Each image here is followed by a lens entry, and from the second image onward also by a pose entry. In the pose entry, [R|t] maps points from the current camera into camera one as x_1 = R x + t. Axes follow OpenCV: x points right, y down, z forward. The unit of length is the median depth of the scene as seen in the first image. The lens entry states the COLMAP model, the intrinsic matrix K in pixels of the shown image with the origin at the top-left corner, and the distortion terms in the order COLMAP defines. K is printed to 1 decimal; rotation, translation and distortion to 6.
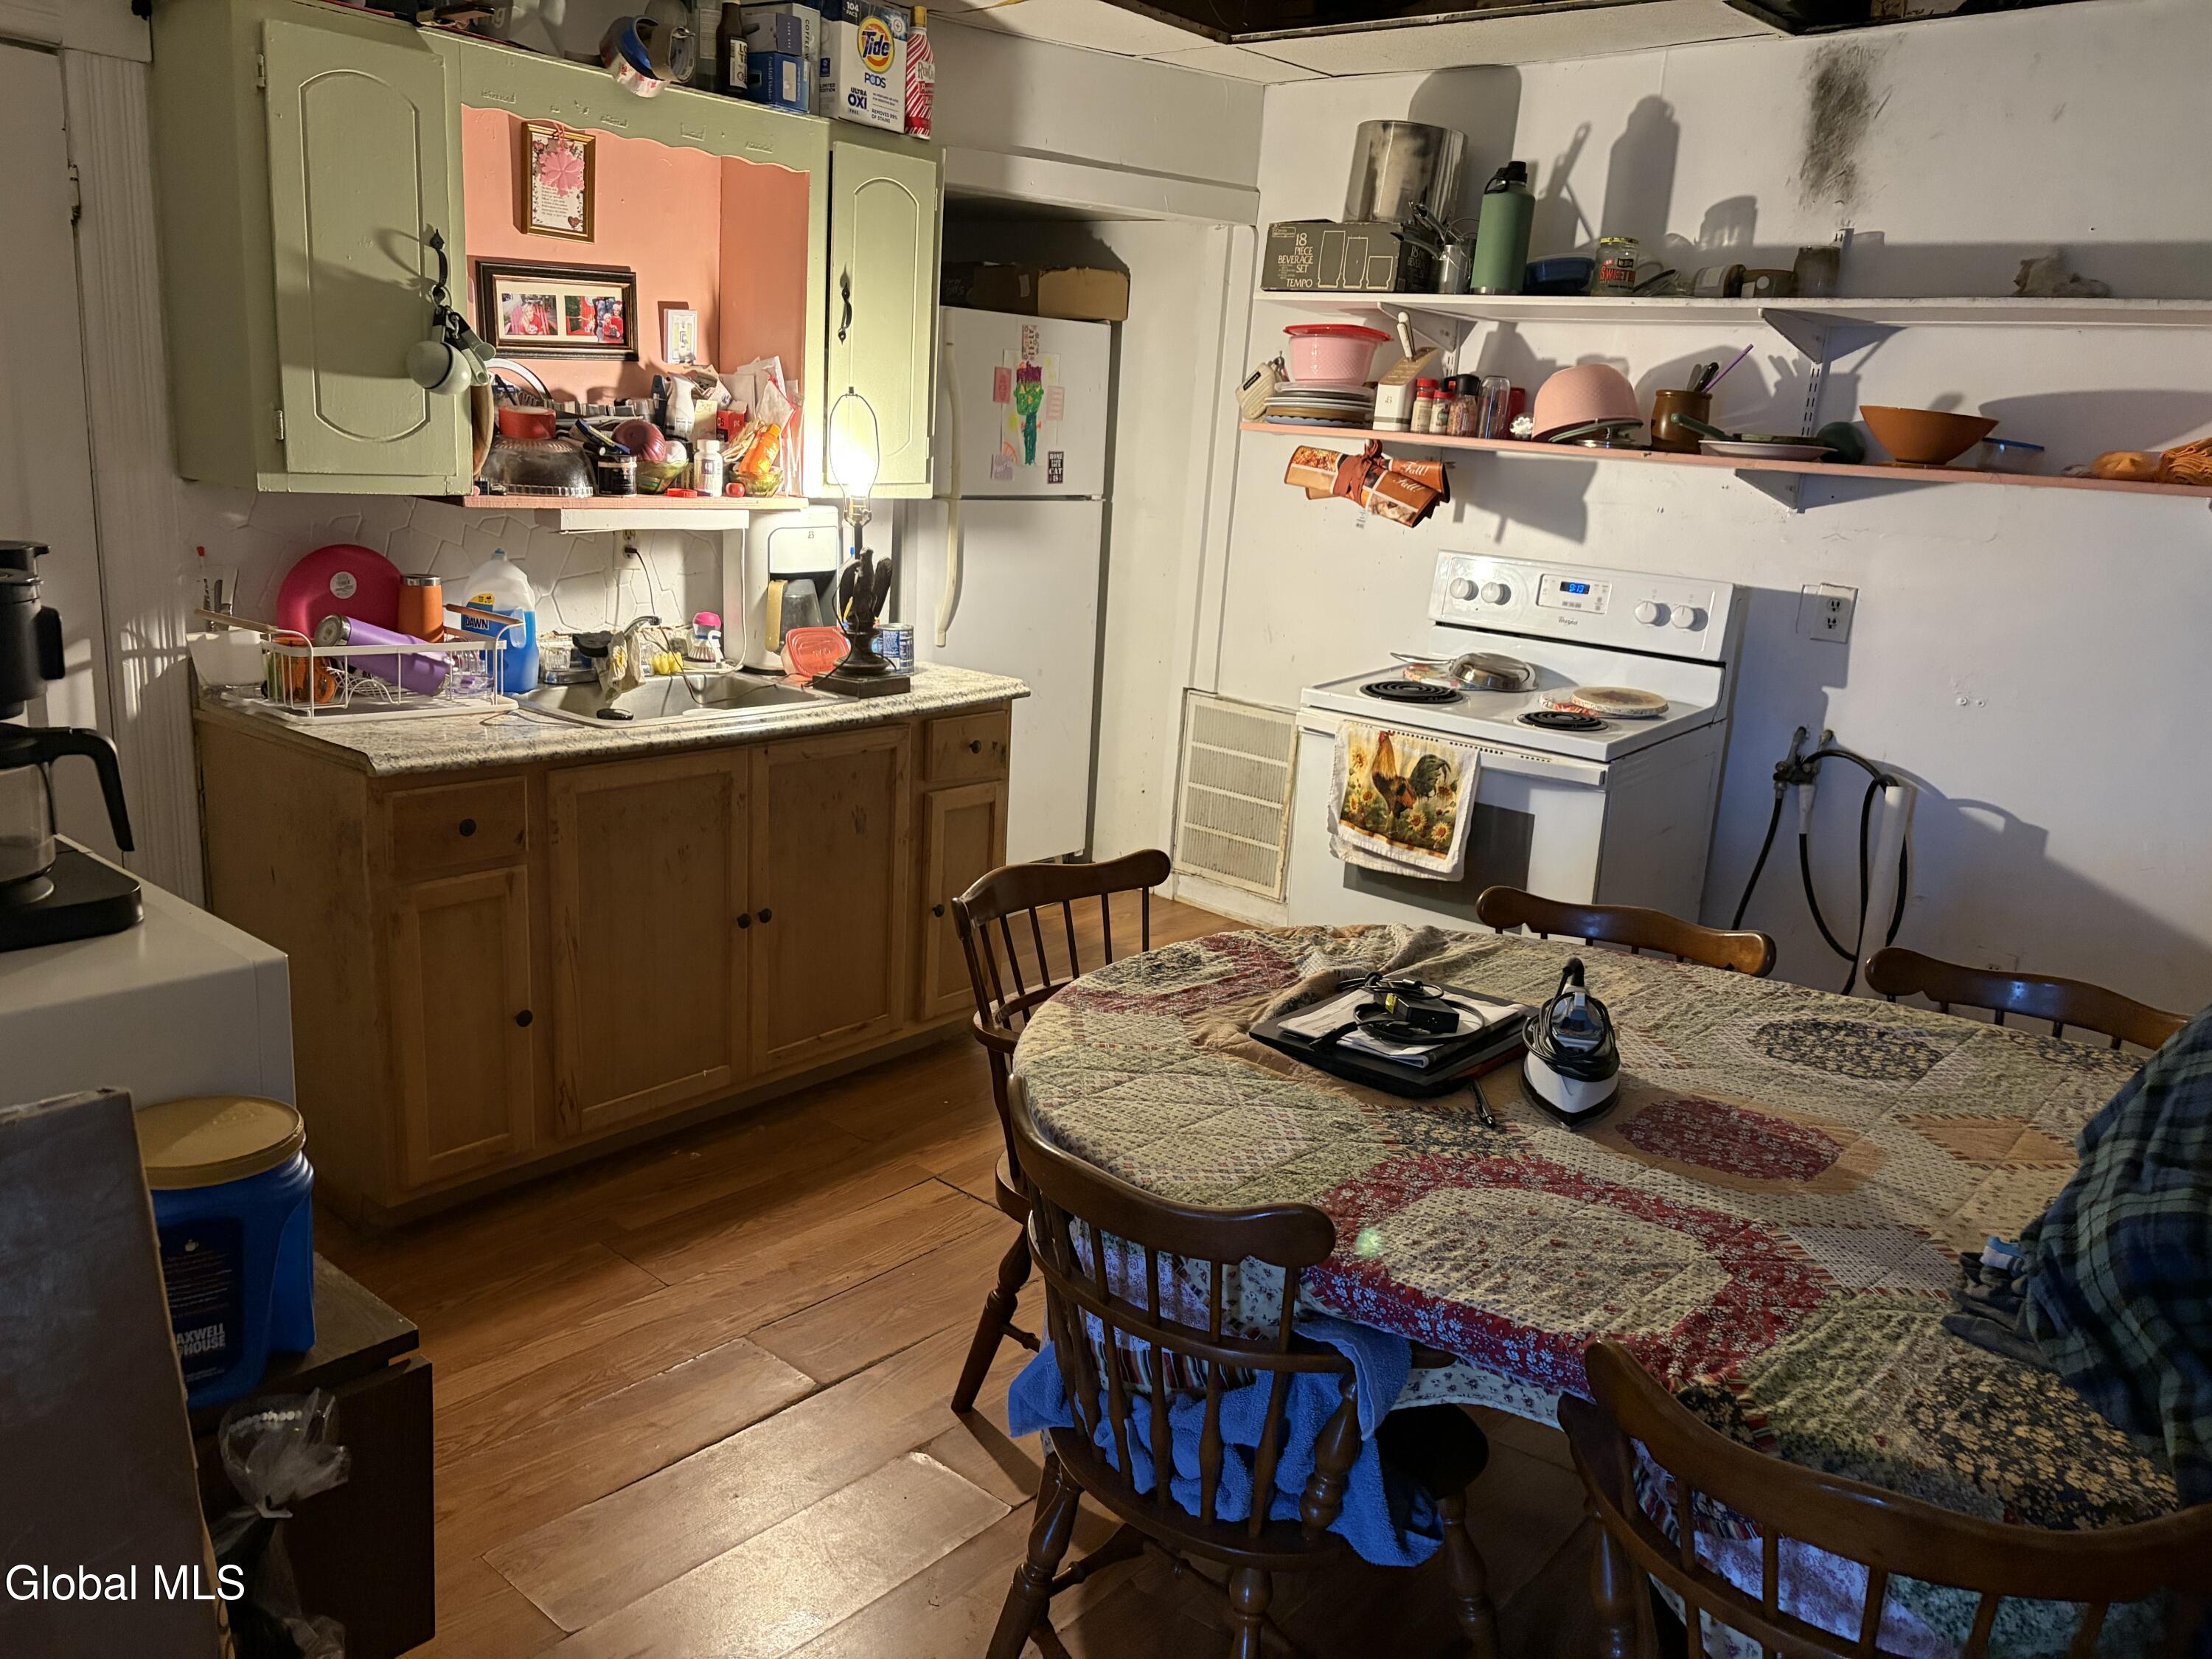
lens RADIAL K [[1658.4, 0, 1106.0], [0, 1658.4, 829.5], [0, 0, 1]] dist [0.045814, -0.045761]
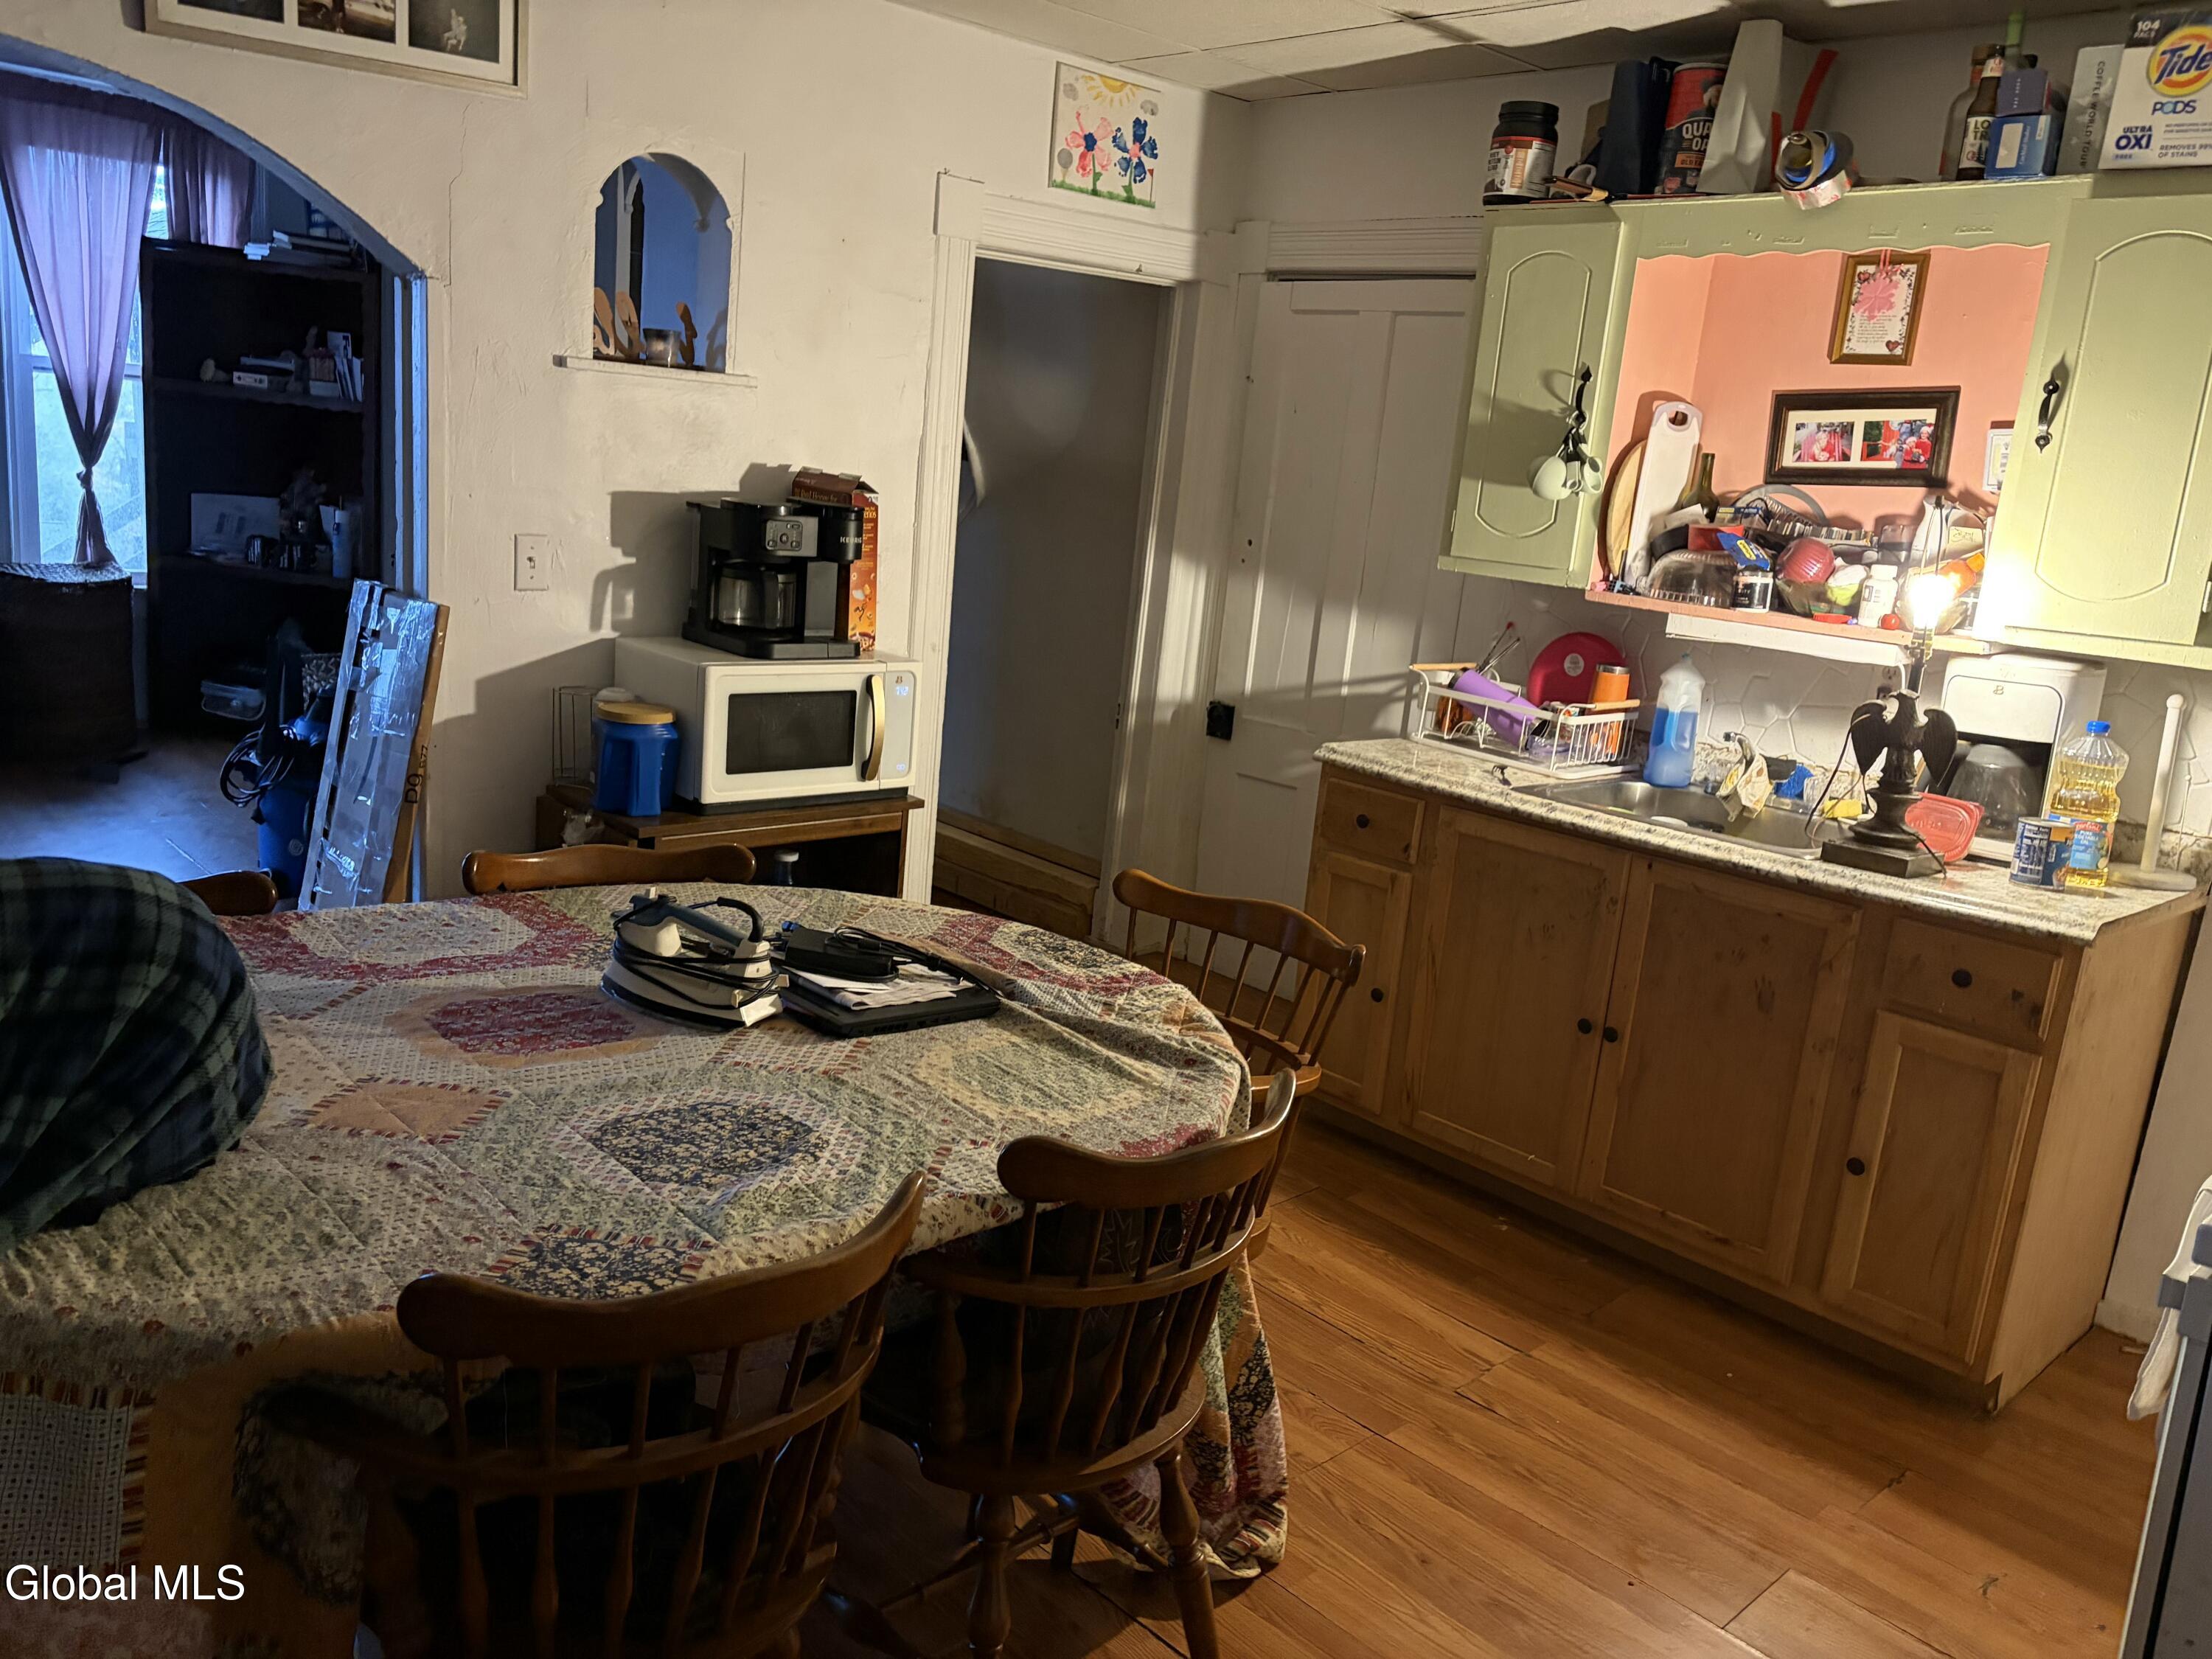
lens RADIAL K [[1658.4, 0, 1106.0], [0, 1658.4, 829.5], [0, 0, 1]] dist [0.045814, -0.045761]
pose [[-0.105391, 0.149432, -0.983139, 0.742729], [-0.330112, 0.927325, 0.176336, -0.129080], [0.938040, 0.343131, -0.048402, 0.738746]]
